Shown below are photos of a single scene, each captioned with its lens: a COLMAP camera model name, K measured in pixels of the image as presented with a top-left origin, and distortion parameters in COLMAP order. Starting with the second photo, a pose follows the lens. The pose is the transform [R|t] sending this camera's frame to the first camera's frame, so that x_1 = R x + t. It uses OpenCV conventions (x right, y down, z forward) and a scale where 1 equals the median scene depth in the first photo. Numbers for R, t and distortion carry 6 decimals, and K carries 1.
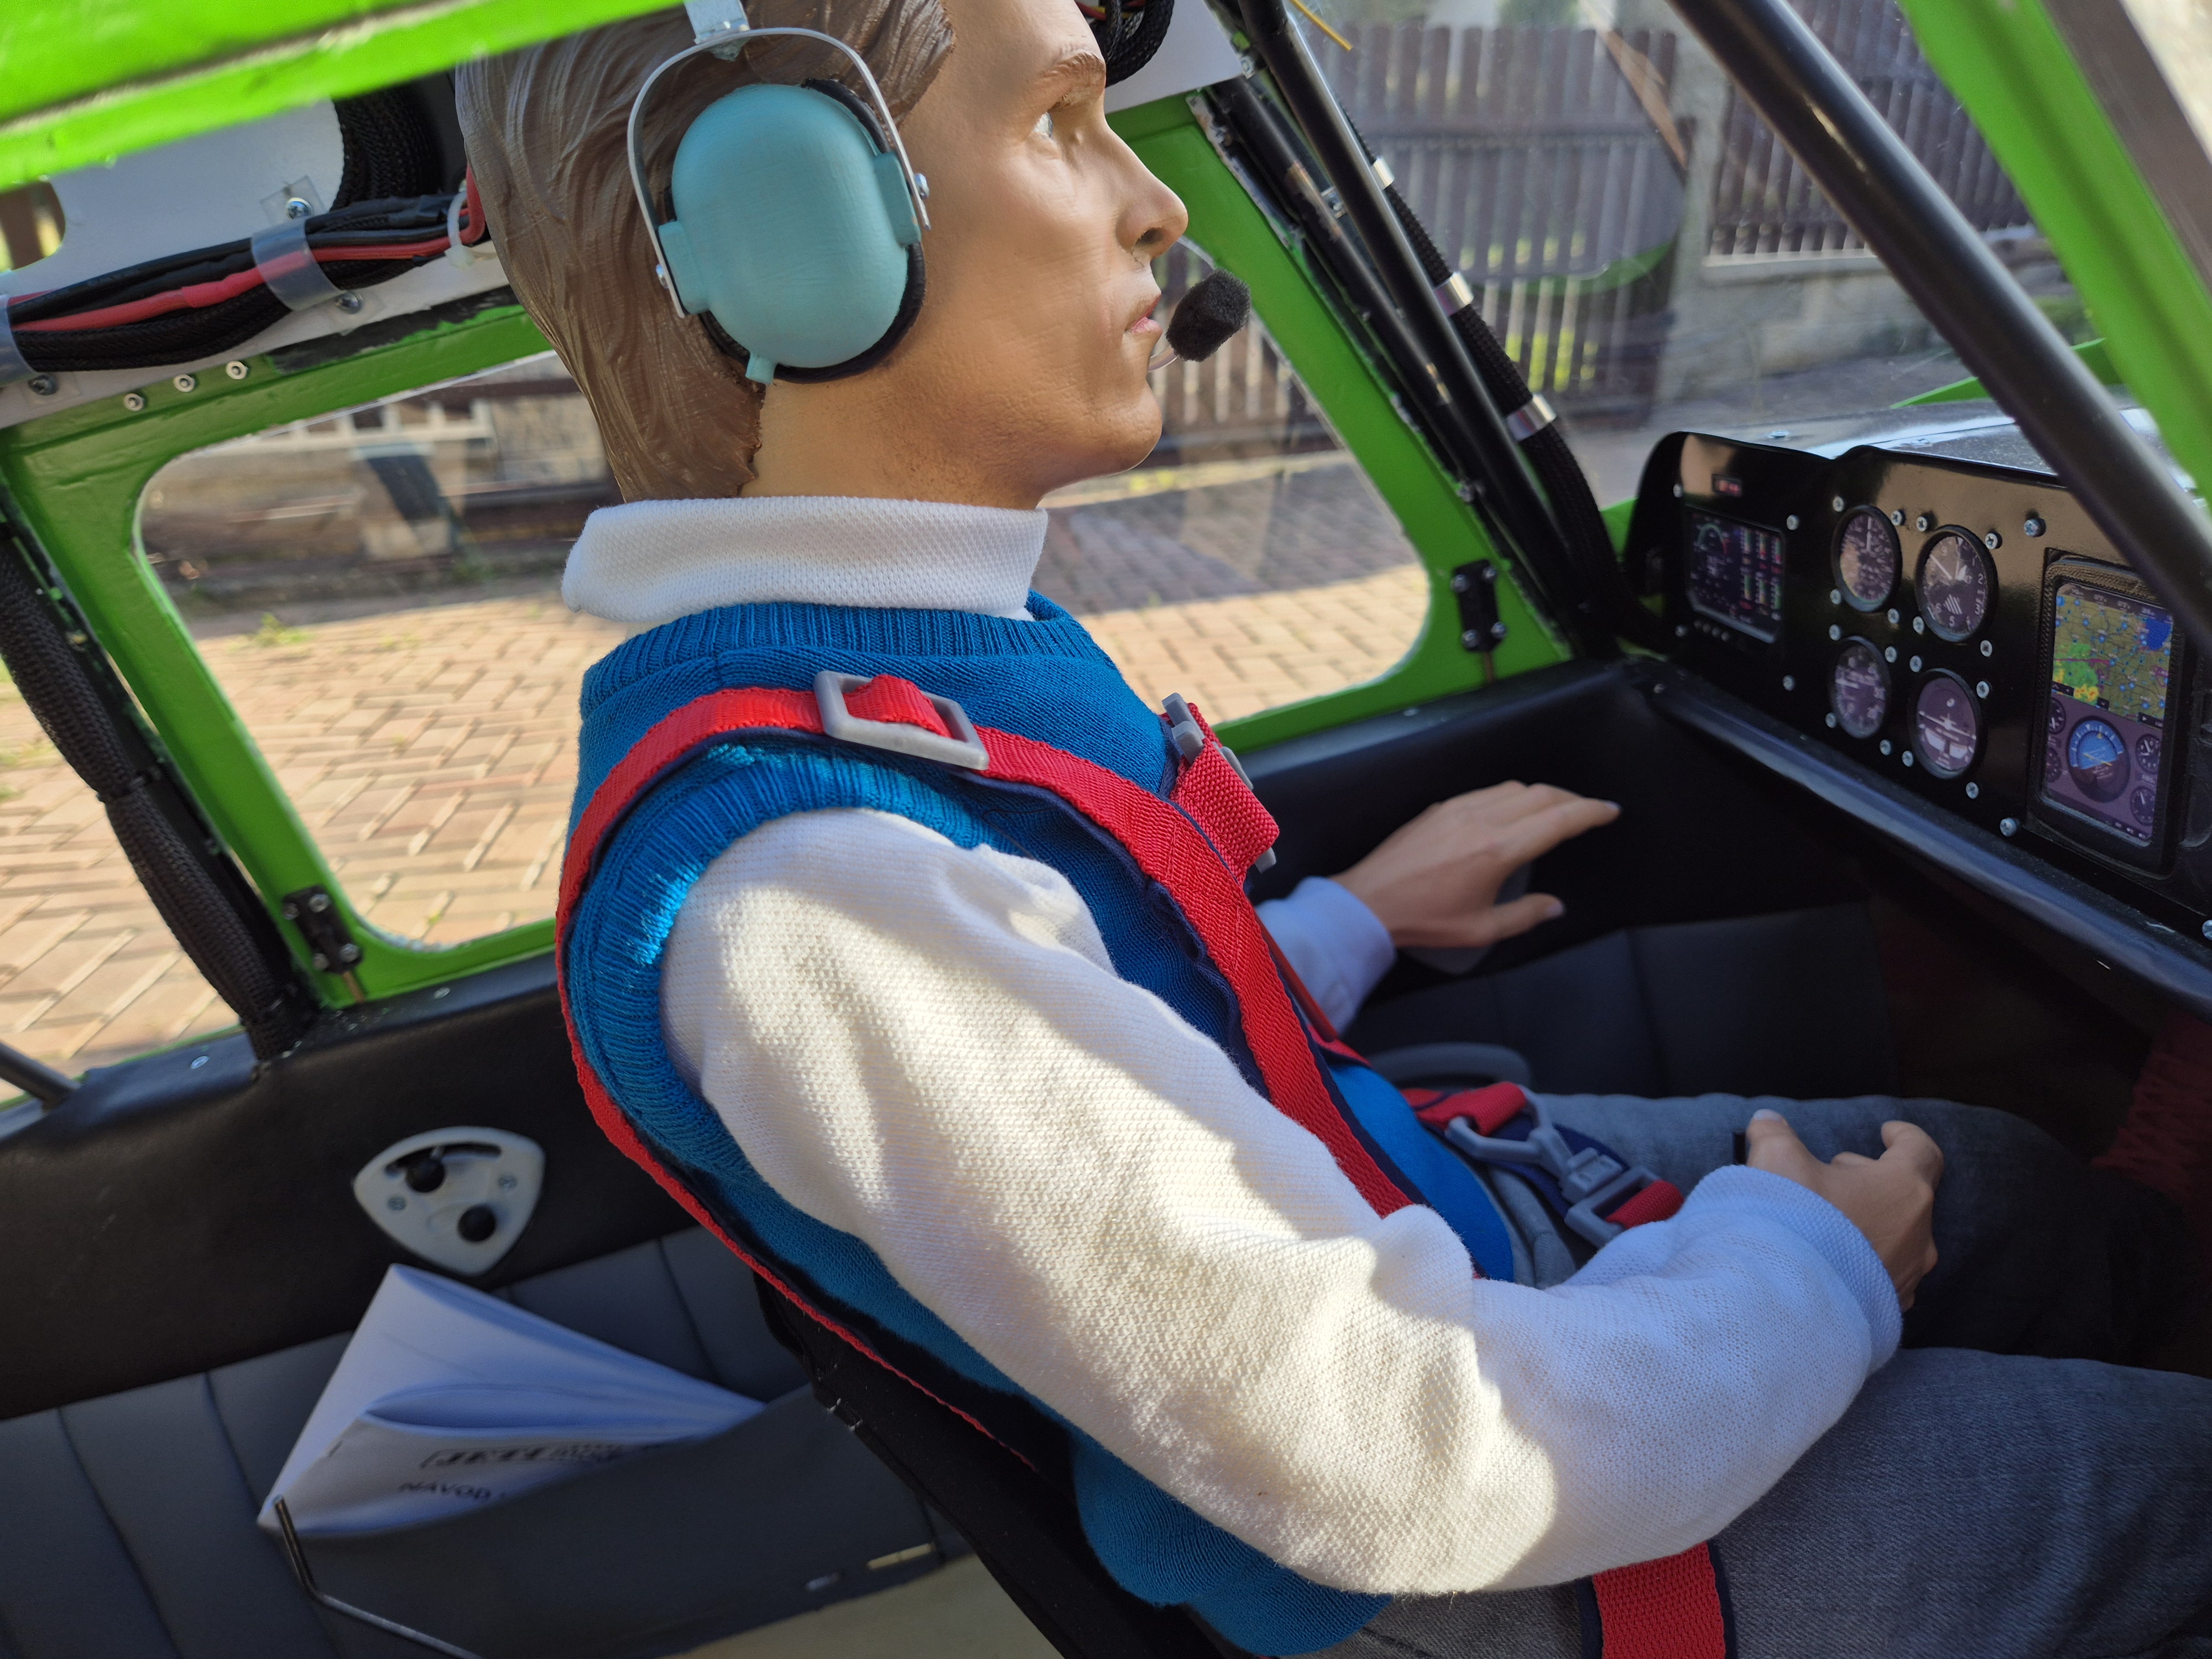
lens RADIAL K [[1511.1, 0, 1112.1], [0, 1511.1, 782.7], [0, 0, 1]] dist [0.047473, -0.045866]
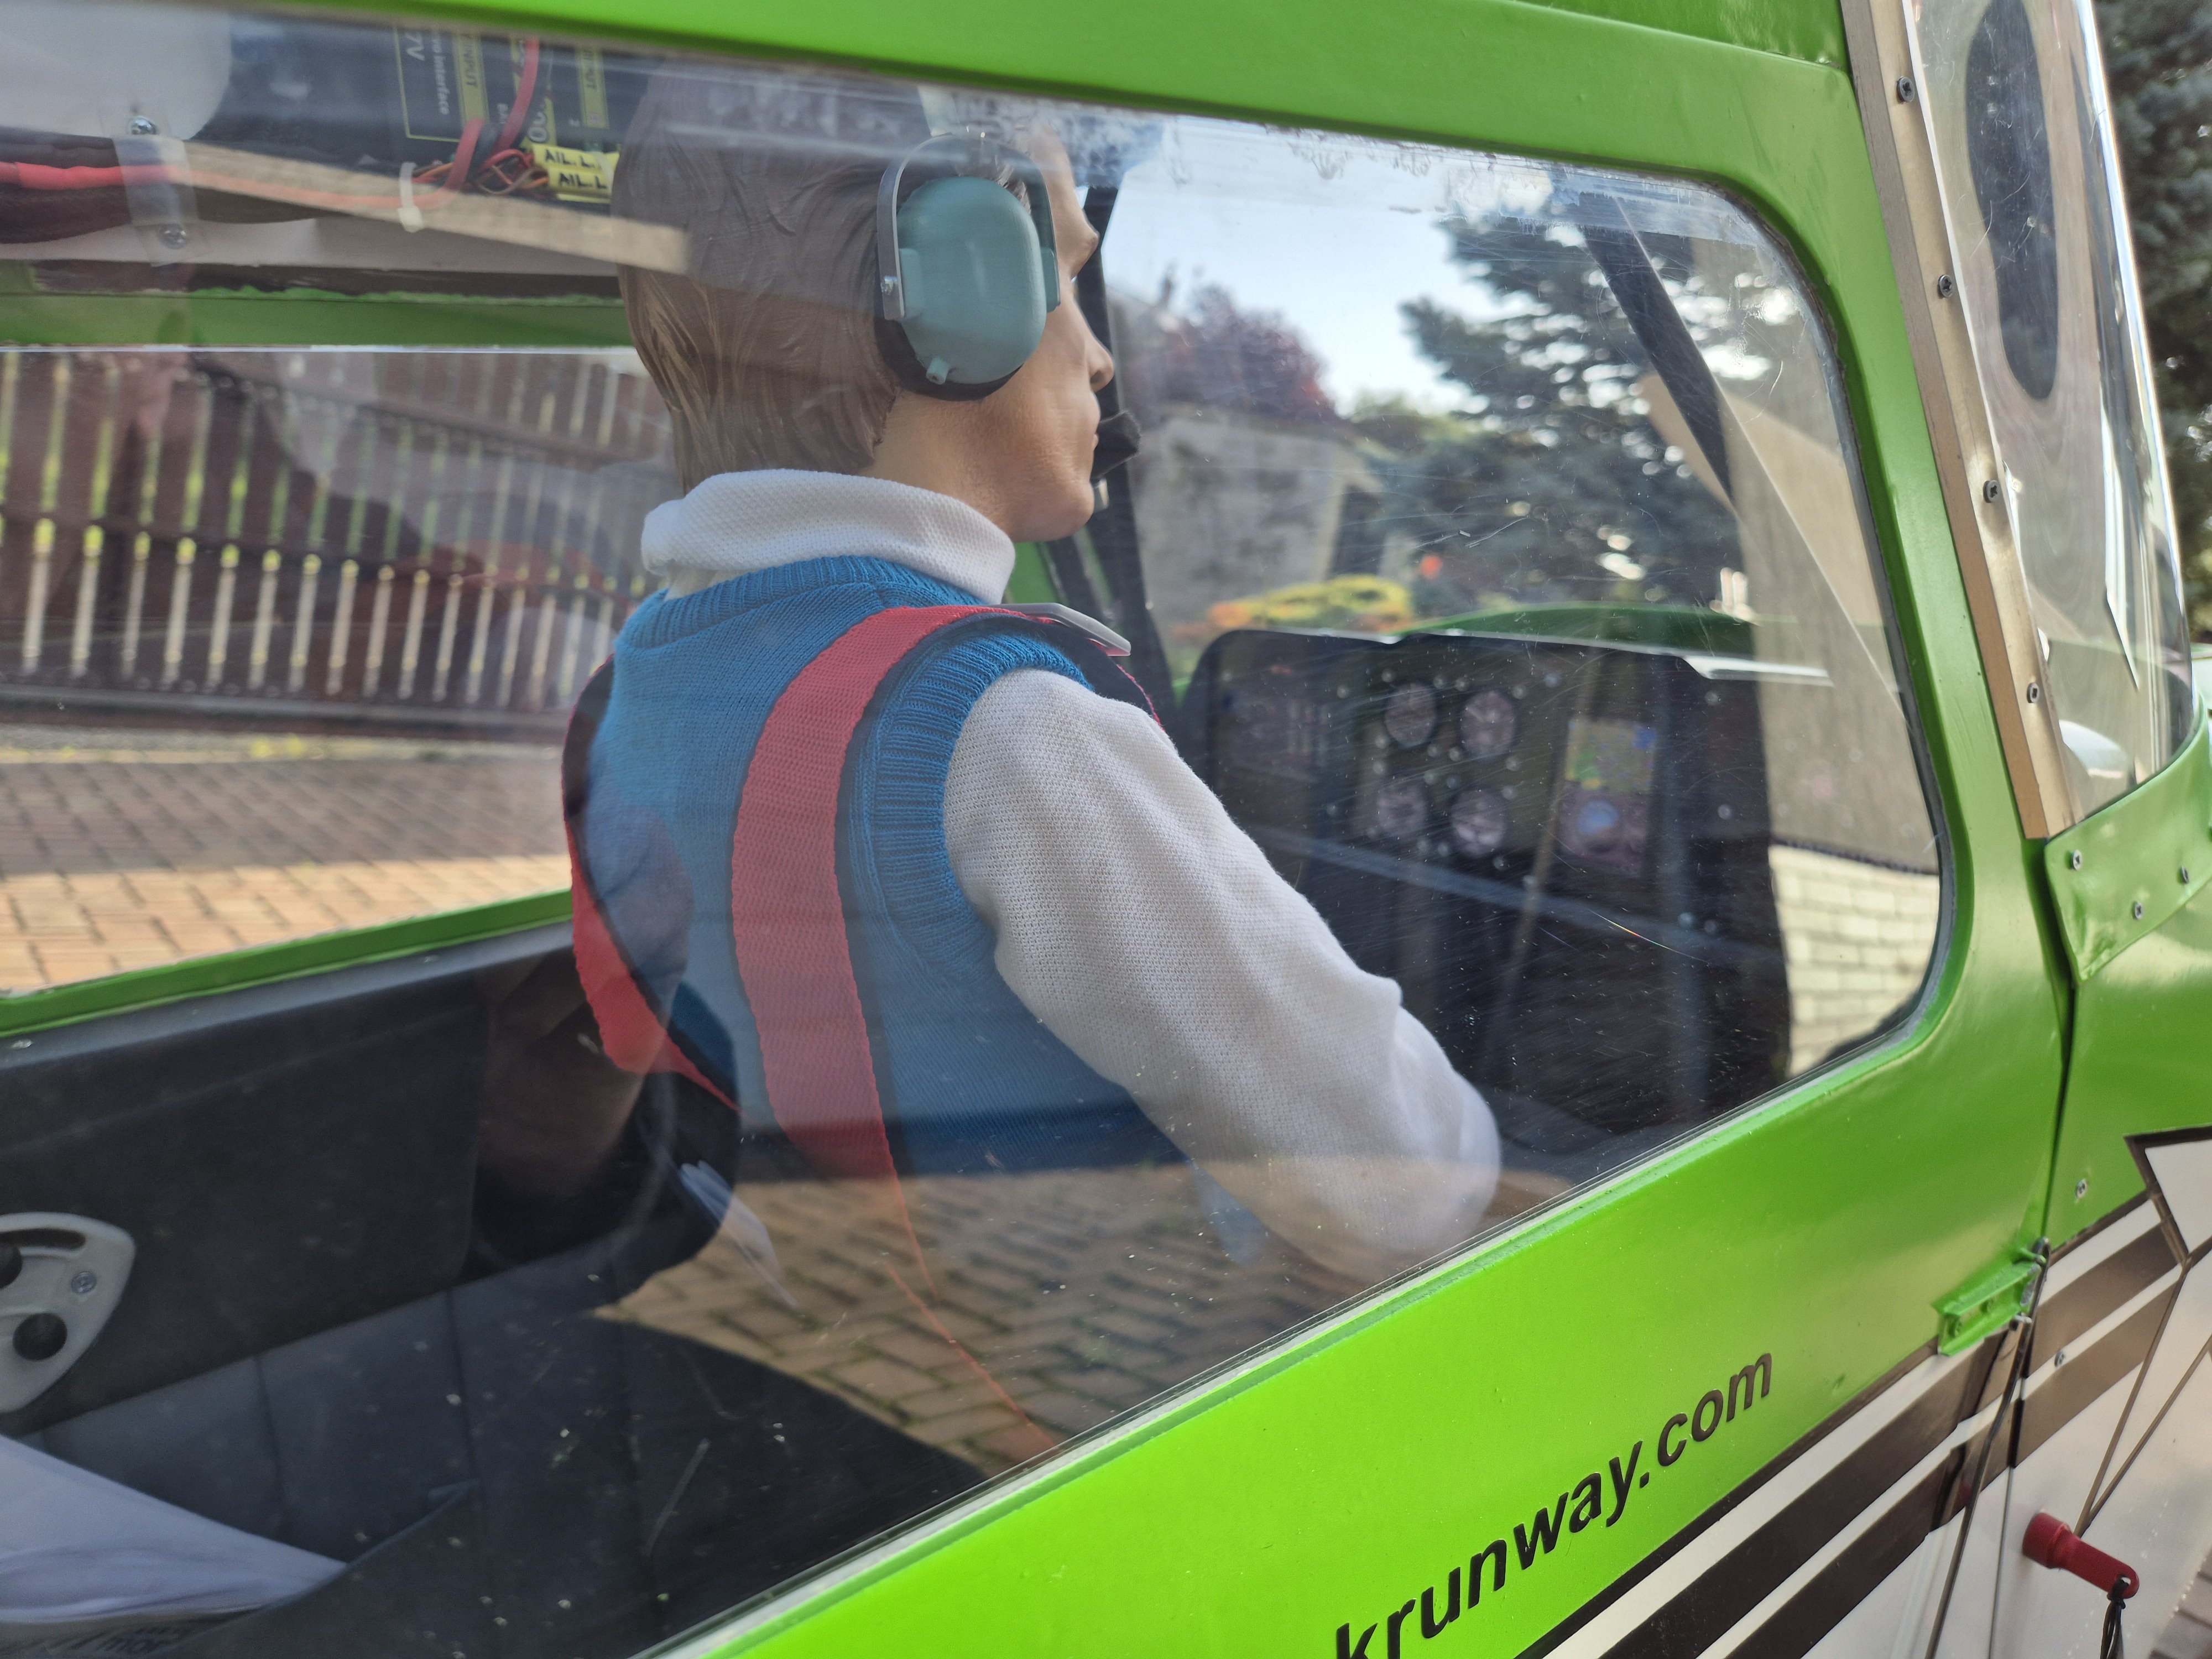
lens RADIAL K [[1511.1, 0, 1084.0], [0, 1511.1, 796.0], [0, 0, 1]] dist [0.047473, -0.045866]
pose [[0.843260, 0.107574, 0.526632, -0.501482], [0.005571, 0.977967, -0.208687, 0.222822], [-0.537478, 0.178911, 0.824080, -0.001262]]
